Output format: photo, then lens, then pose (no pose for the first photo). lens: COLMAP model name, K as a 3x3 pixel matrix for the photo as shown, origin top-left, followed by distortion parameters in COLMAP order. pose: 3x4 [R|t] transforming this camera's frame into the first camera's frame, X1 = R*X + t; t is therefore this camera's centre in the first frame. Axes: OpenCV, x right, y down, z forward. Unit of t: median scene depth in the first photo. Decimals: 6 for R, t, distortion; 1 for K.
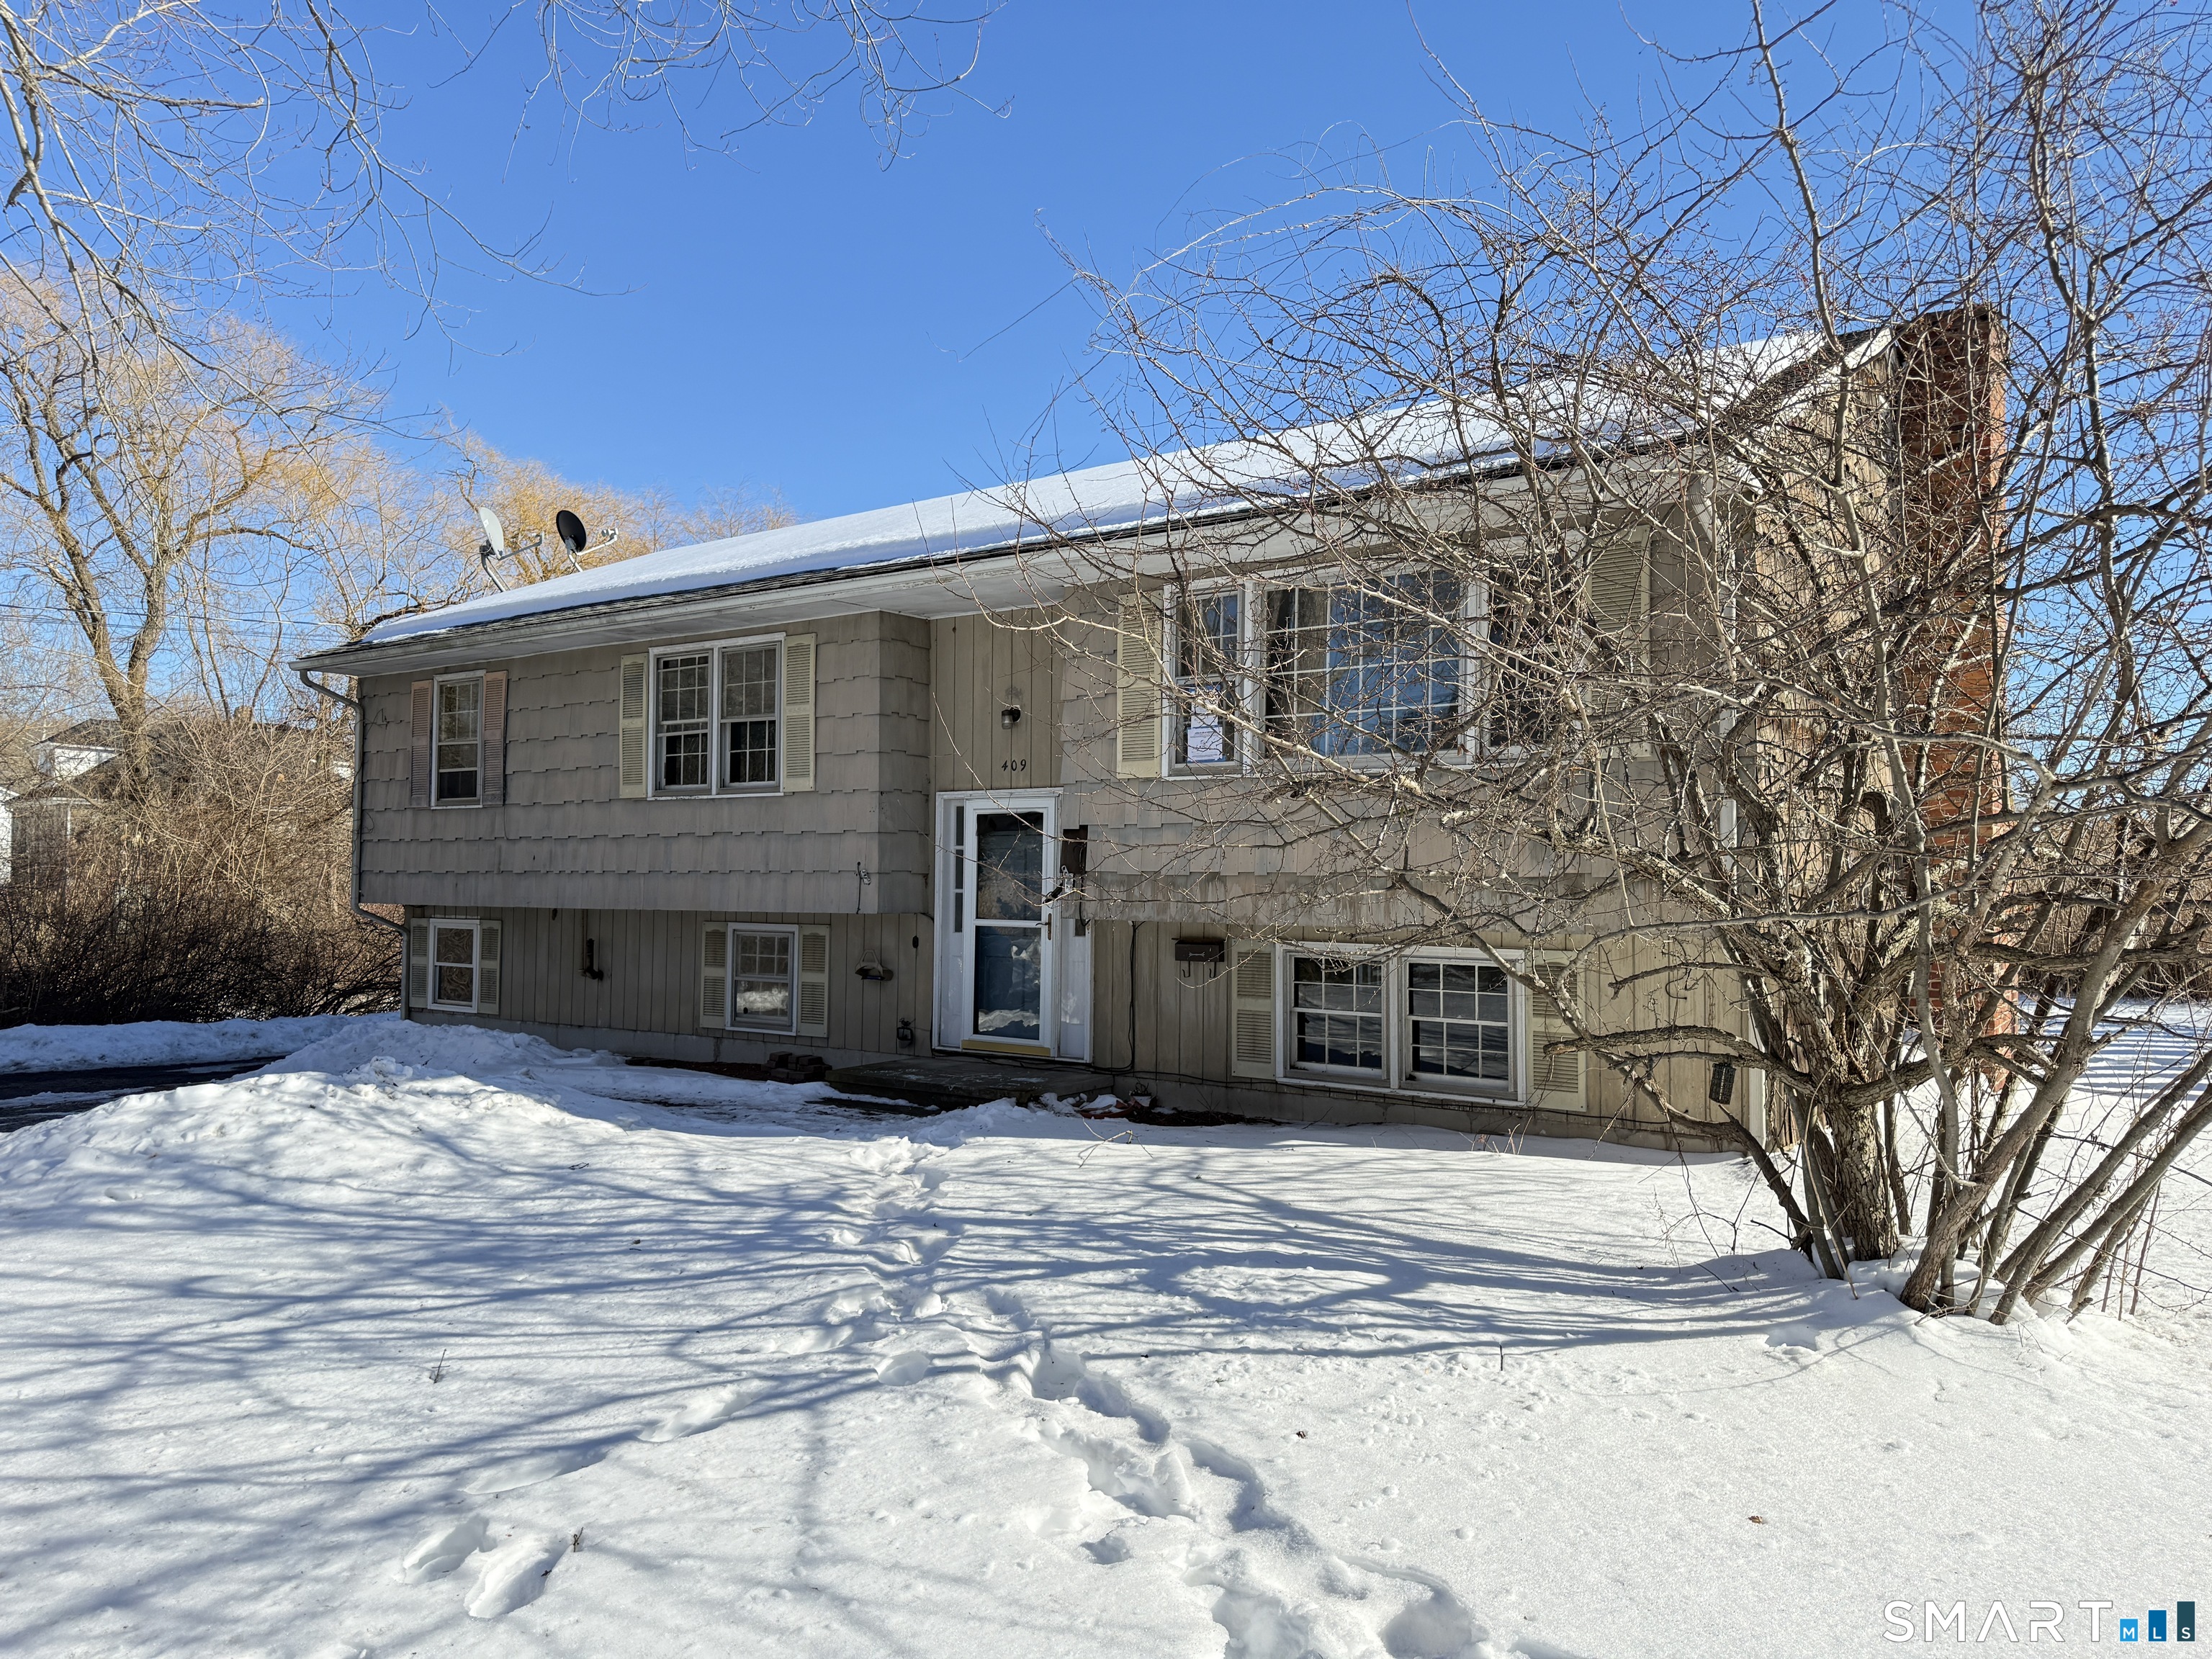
lens RADIAL K [[1549.4, 0, 1101.5], [0, 1549.4, 833.2], [0, 0, 1]] dist [0.035520, -0.038597]
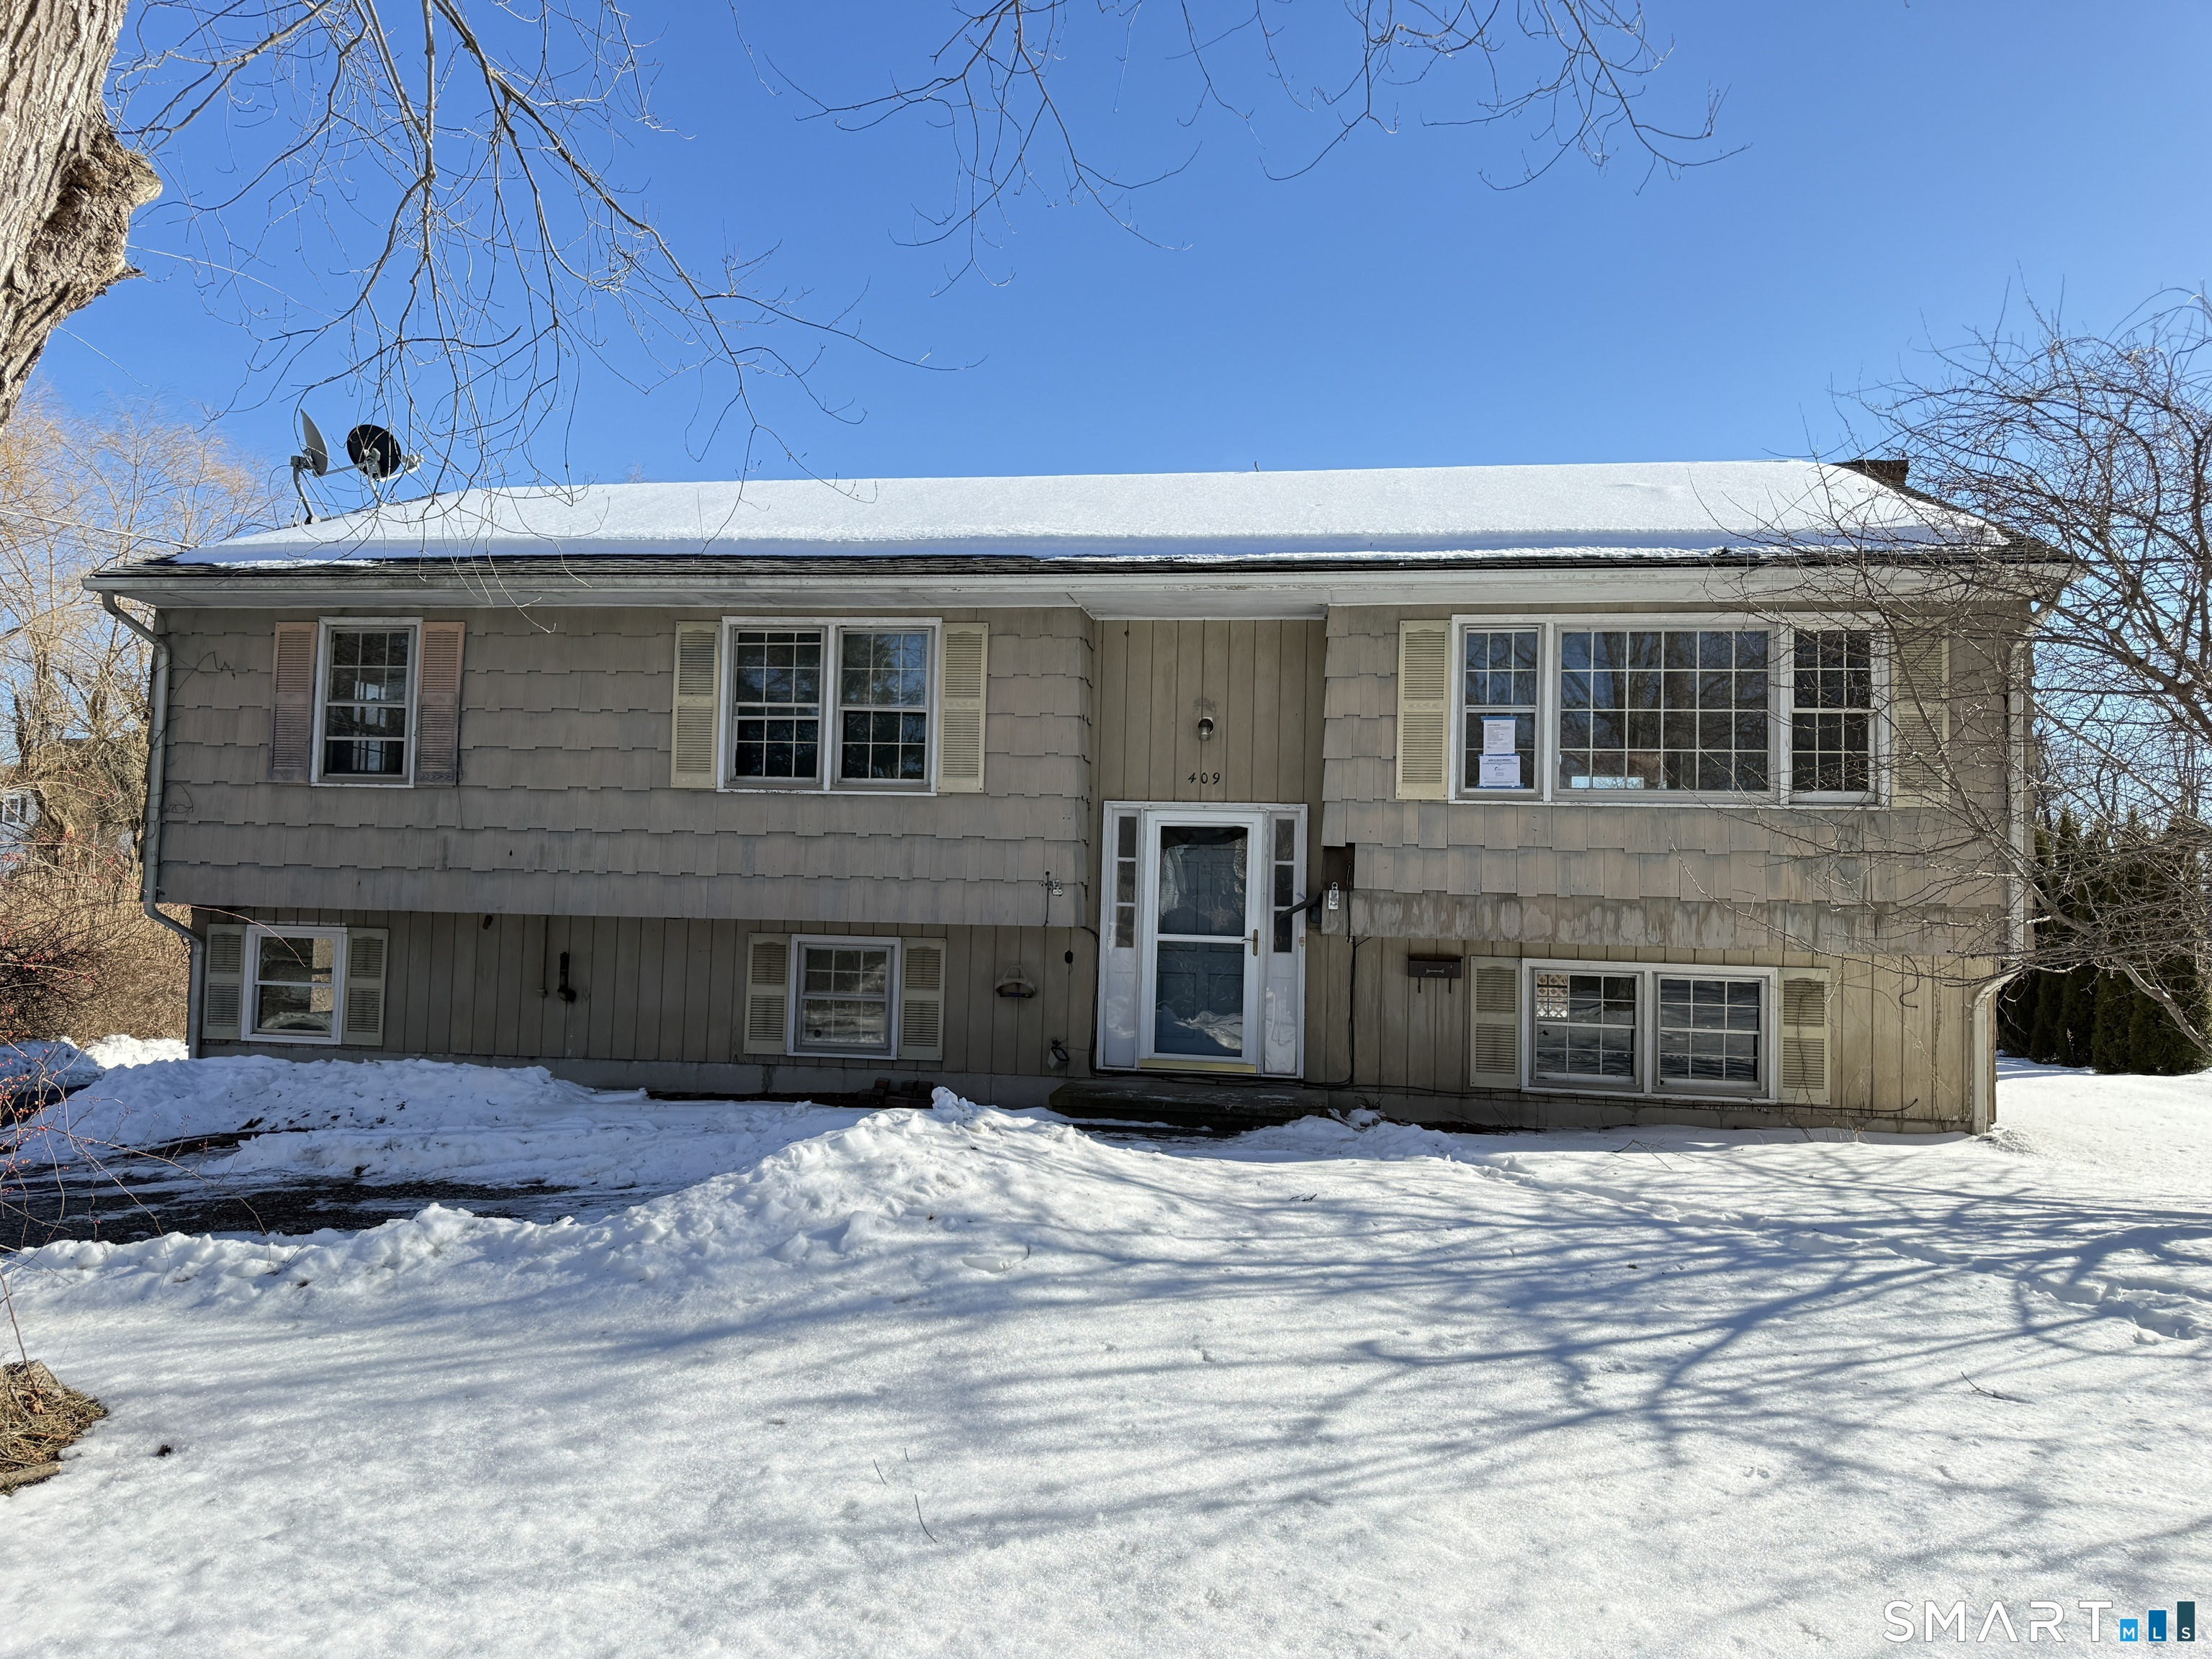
lens RADIAL K [[1549.4, 0, 1101.9], [0, 1549.4, 828.9], [0, 0, 1]] dist [0.035520, -0.038597]
pose [[0.893545, 0.042280, 0.446979, -0.518585], [-0.035737, 0.999095, -0.023064, 0.012639], [-0.447550, 0.004635, 0.894247, 0.140582]]
